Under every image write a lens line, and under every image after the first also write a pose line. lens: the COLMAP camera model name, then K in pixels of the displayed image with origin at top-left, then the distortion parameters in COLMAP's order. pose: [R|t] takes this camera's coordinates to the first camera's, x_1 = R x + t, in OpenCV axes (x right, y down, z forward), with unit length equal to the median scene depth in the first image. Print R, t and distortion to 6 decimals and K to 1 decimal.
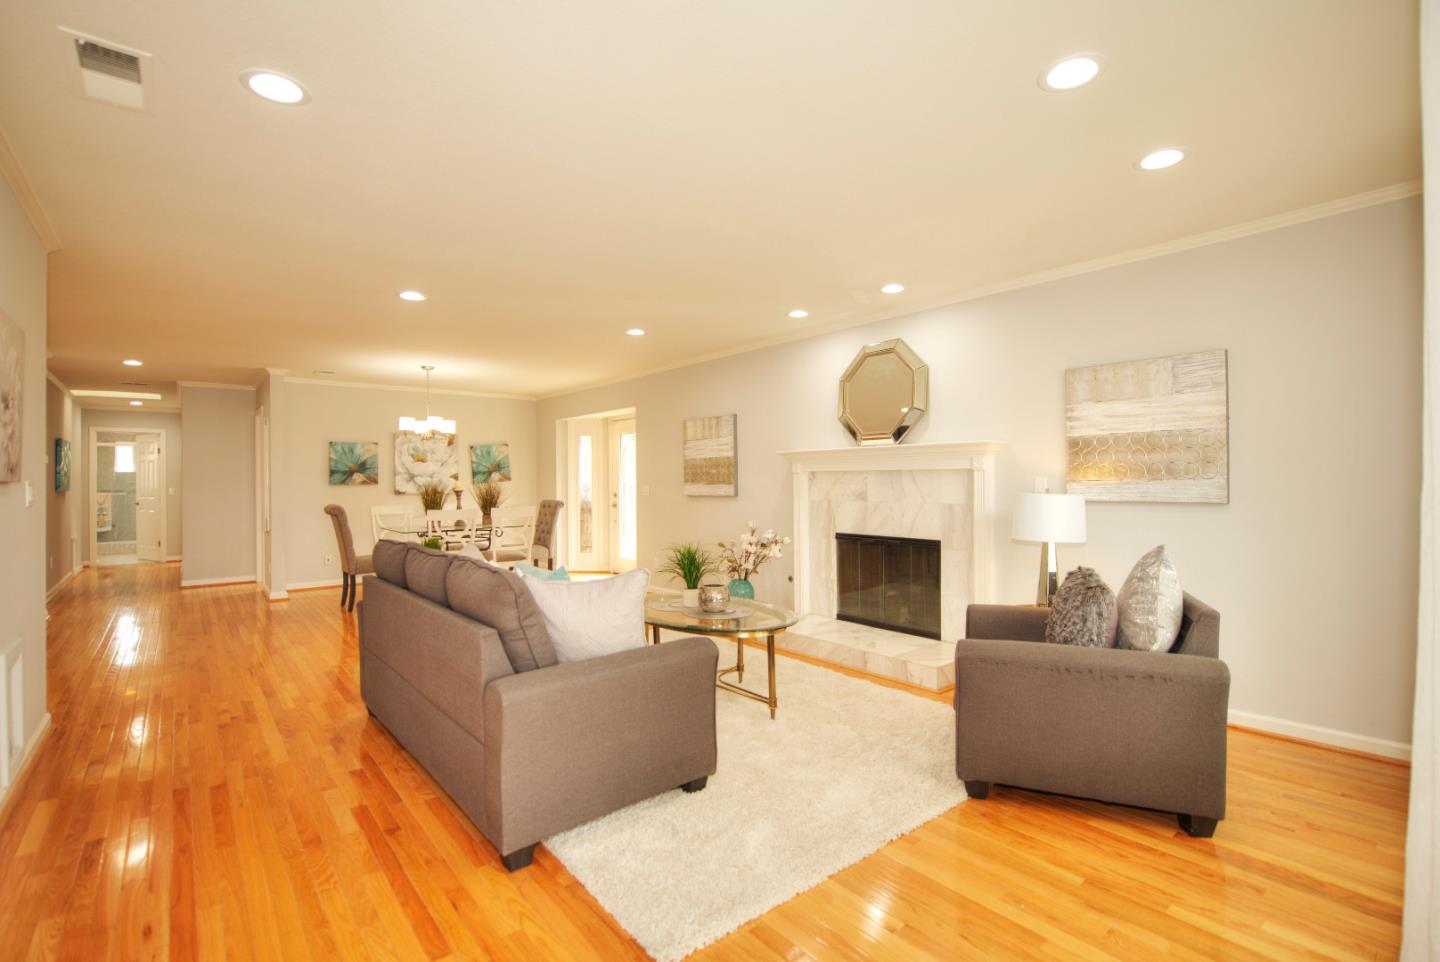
lens RADIAL K [[672.2, 0, 733.1], [0, 672.2, 482.4], [0, 0, 1]] dist [-0.017168, 0.000973]
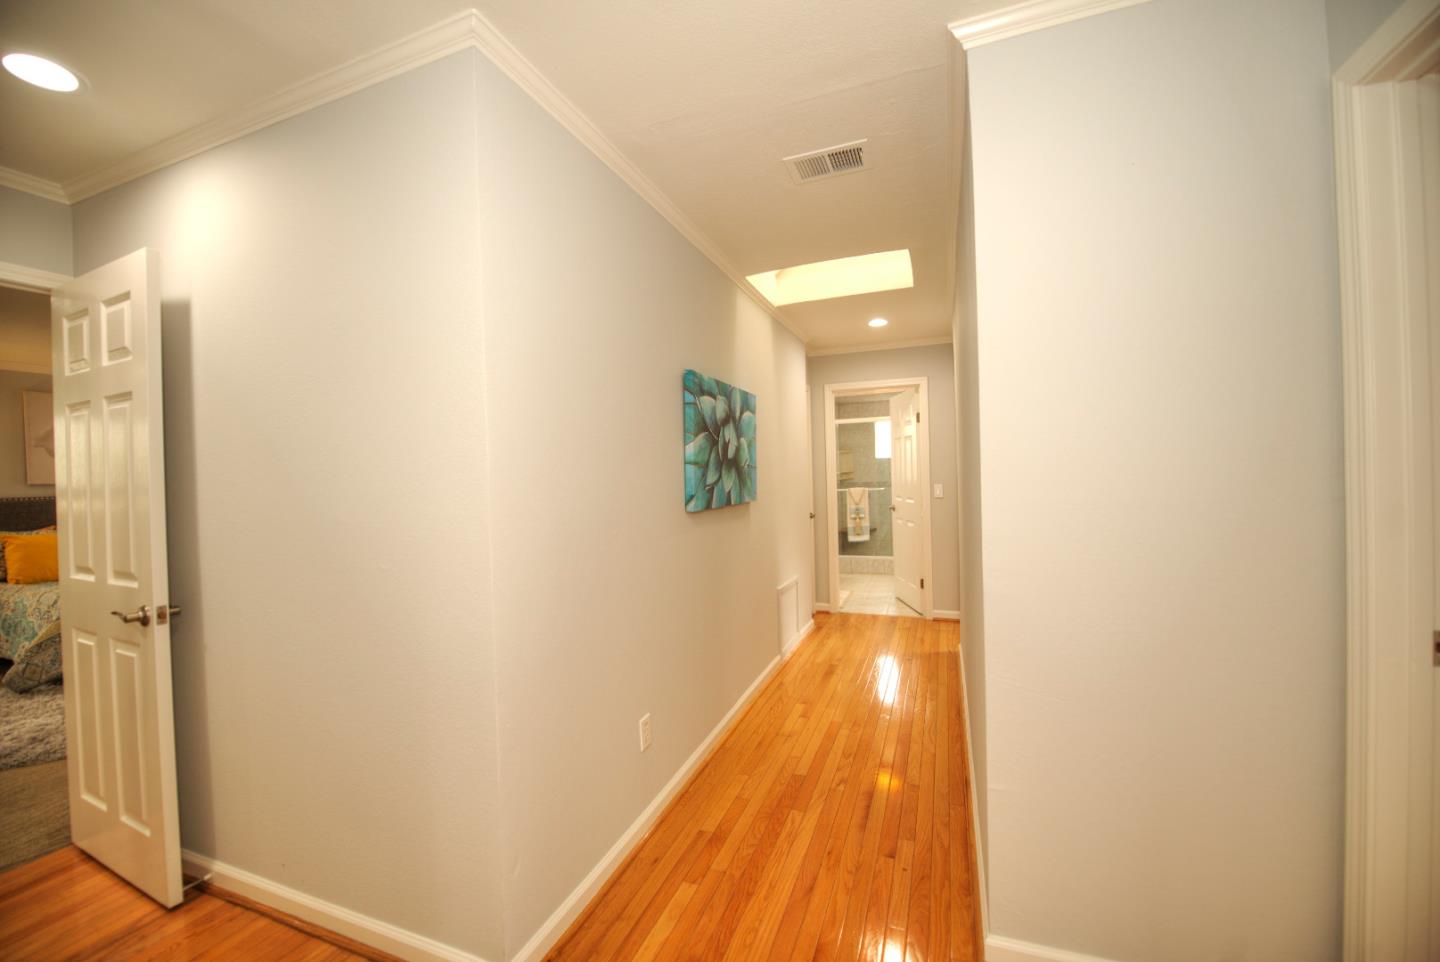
lens RADIAL K [[592.6, 0, 717.5], [0, 592.6, 481.5], [0, 0, 1]] dist [-0.020462, -0.000775]
pose [[0.493706, 0.006122, -0.869607, -0.640736], [0.022689, 0.999544, 0.019918, -0.010946], [0.869333, -0.029565, 0.493342, 0.752912]]
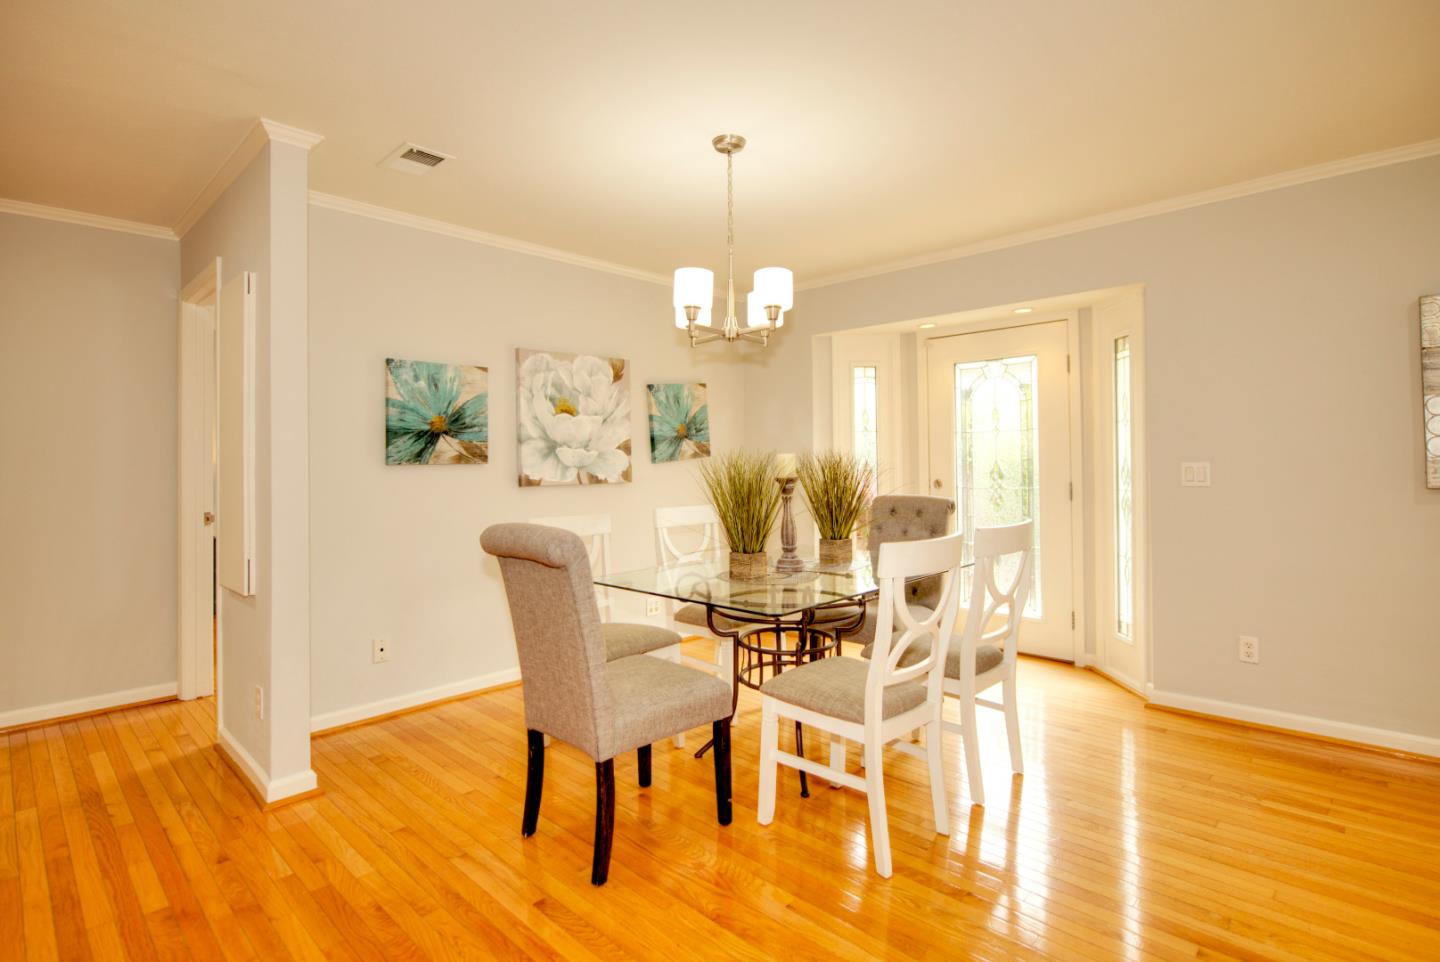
lens RADIAL K [[720.7, 0, 728.0], [0, 720.7, 454.0], [0, 0, 1]] dist [-0.010372, -0.001707]
pose [[0.992642, -0.006076, 0.120934, -0.409710], [0.007945, 0.999856, -0.014973, 0.004818], [-0.120826, 0.015824, 0.992548, 0.490551]]
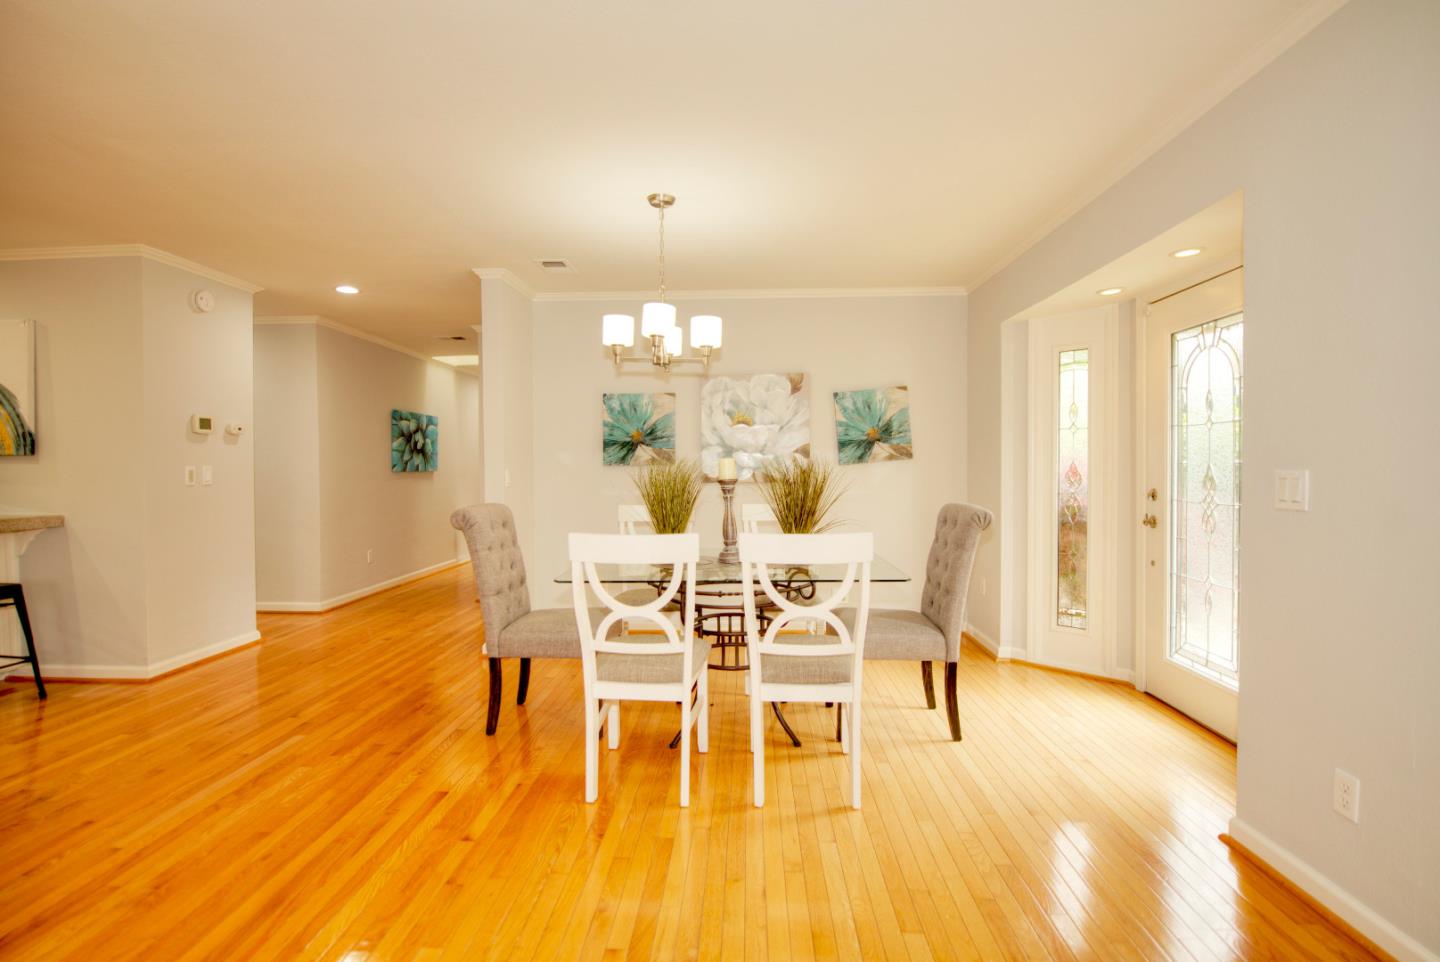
lens RADIAL K [[672.2, 0, 711.4], [0, 672.2, 486.1], [0, 0, 1]] dist [-0.017168, 0.000973]
pose [[0.742798, 0.019886, -0.669221, -0.109802], [-0.000955, 0.999589, 0.028642, 0.004599], [0.669515, -0.020636, 0.742511, 0.555777]]
